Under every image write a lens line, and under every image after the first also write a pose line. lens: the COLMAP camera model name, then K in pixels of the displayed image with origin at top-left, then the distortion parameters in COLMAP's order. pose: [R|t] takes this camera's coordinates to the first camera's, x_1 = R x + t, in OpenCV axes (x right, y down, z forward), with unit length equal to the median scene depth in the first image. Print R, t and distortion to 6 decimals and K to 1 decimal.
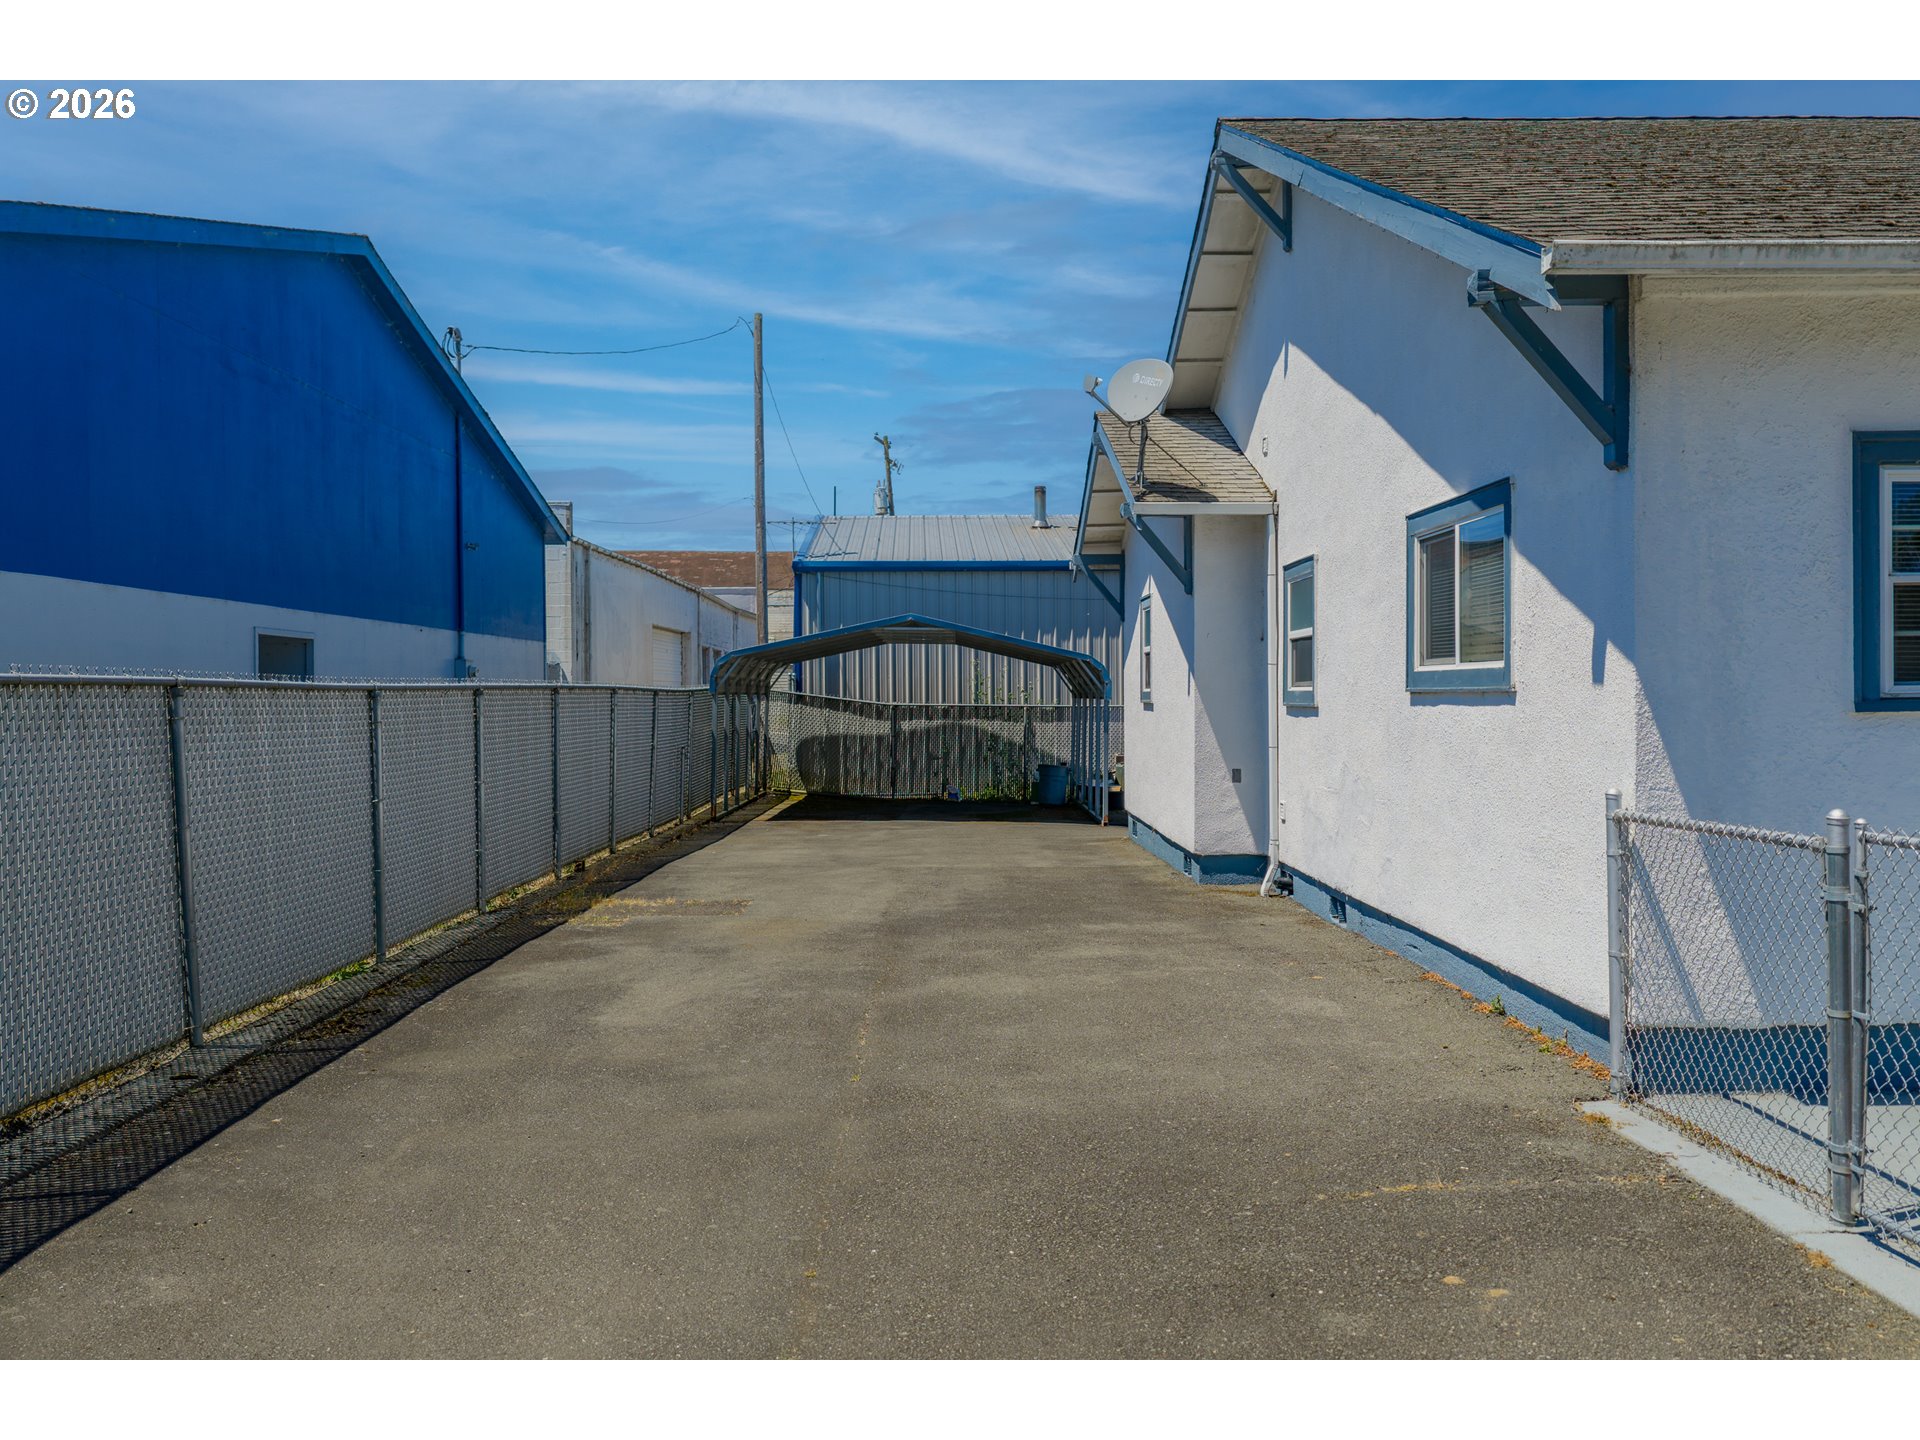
lens RADIAL K [[1599.9, 0, 964.8], [0, 1599.9, 718.5], [0, 0, 1]] dist [0.004189, 0.006463]
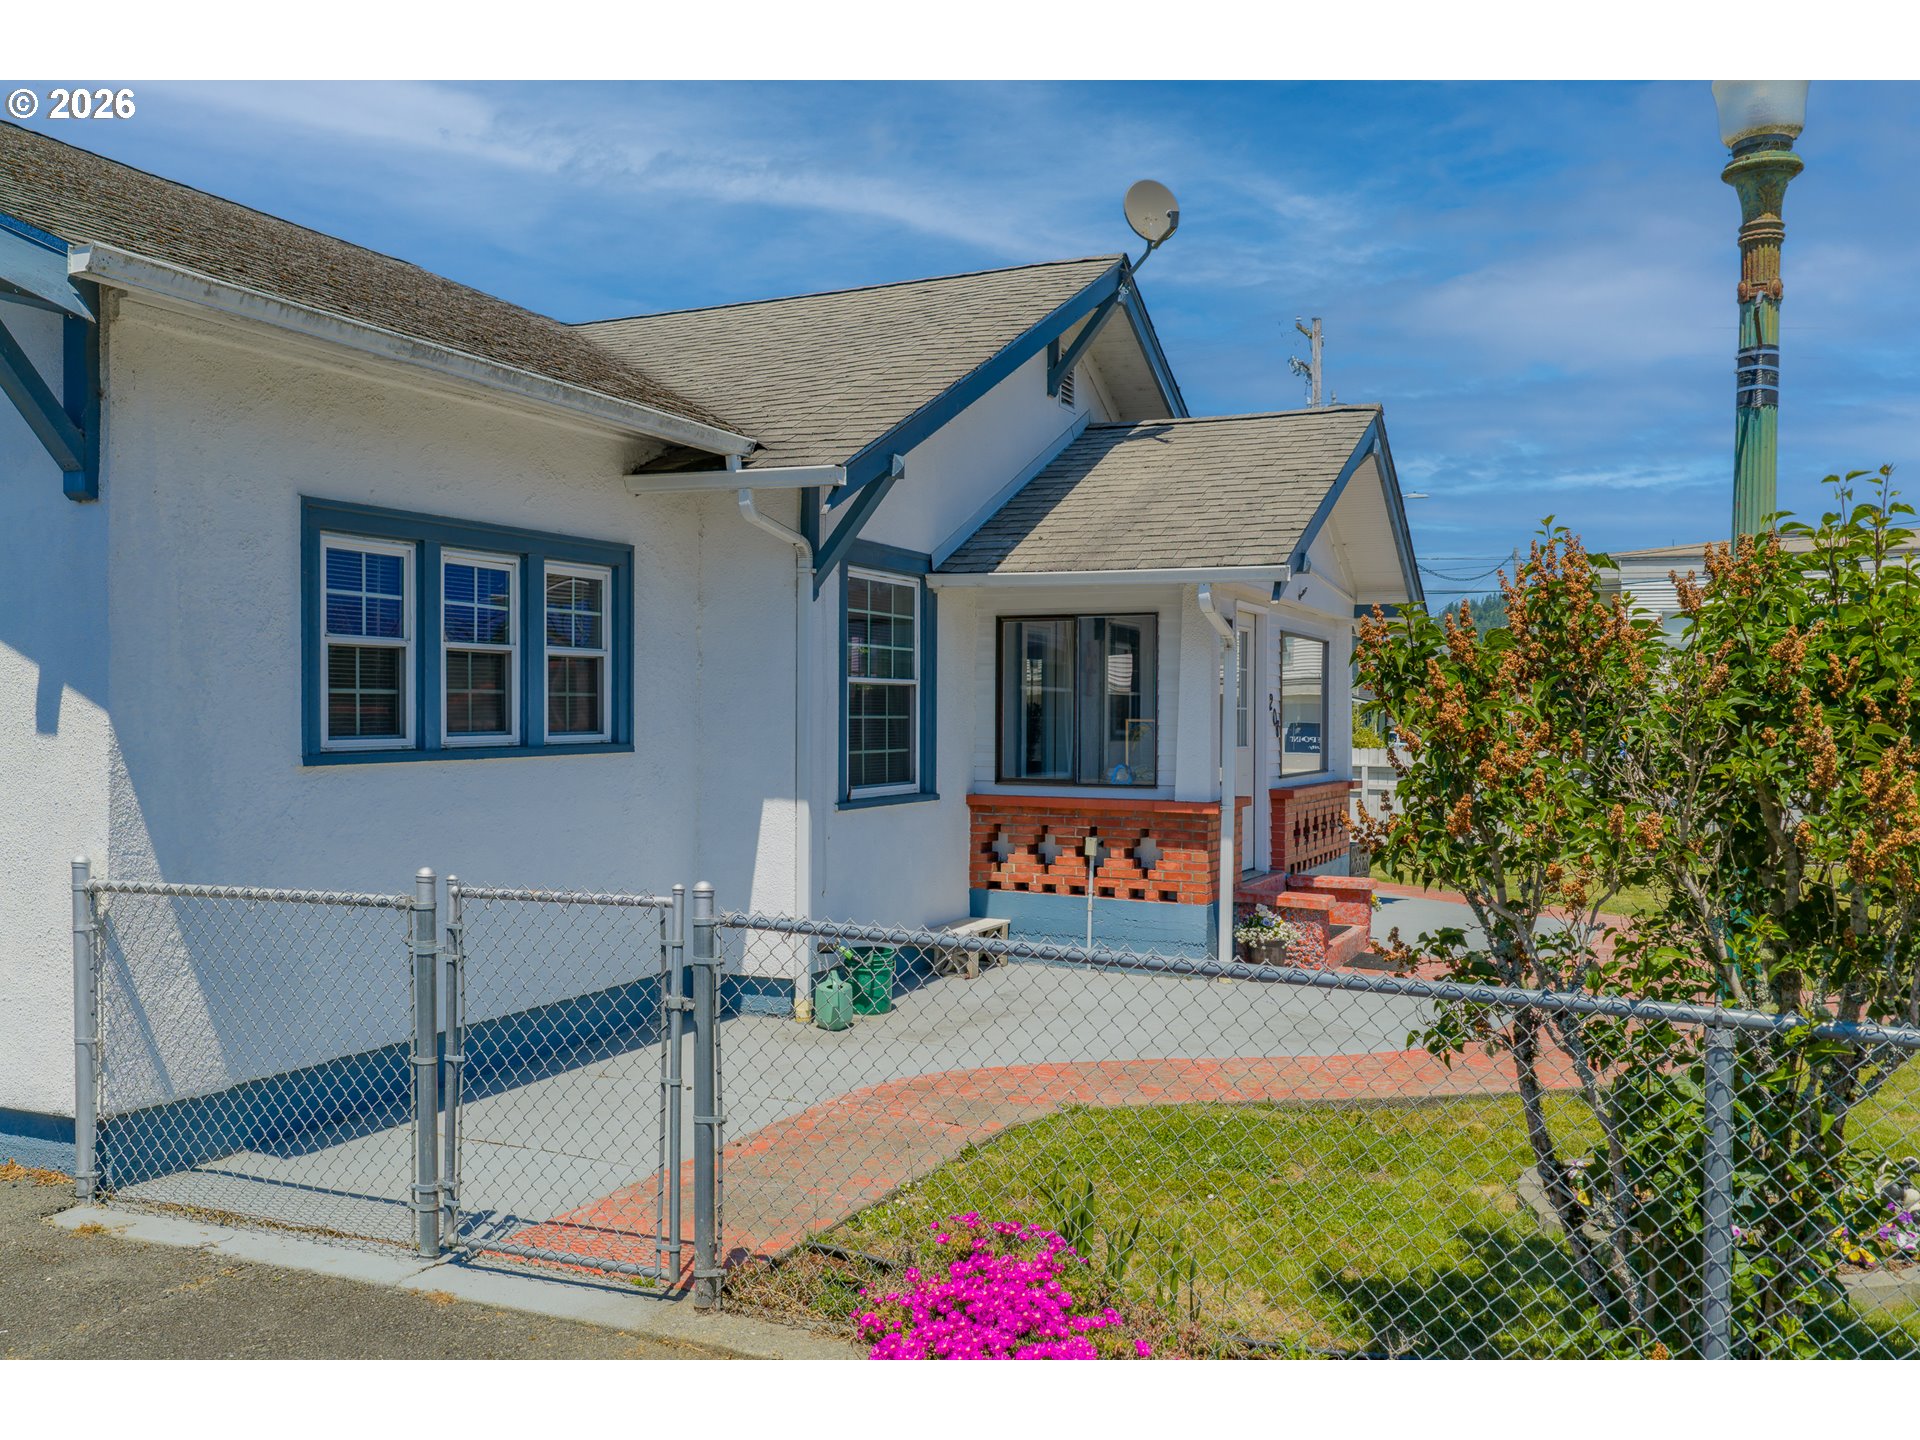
lens RADIAL K [[1599.9, 0, 963.9], [0, 1599.9, 721.9], [0, 0, 1]] dist [0.004189, 0.006463]
pose [[0.432564, 0.006519, 0.901580, -0.193130], [0.003988, 0.999950, -0.009144, -0.021405], [-0.901594, 0.007551, 0.432516, 0.167355]]
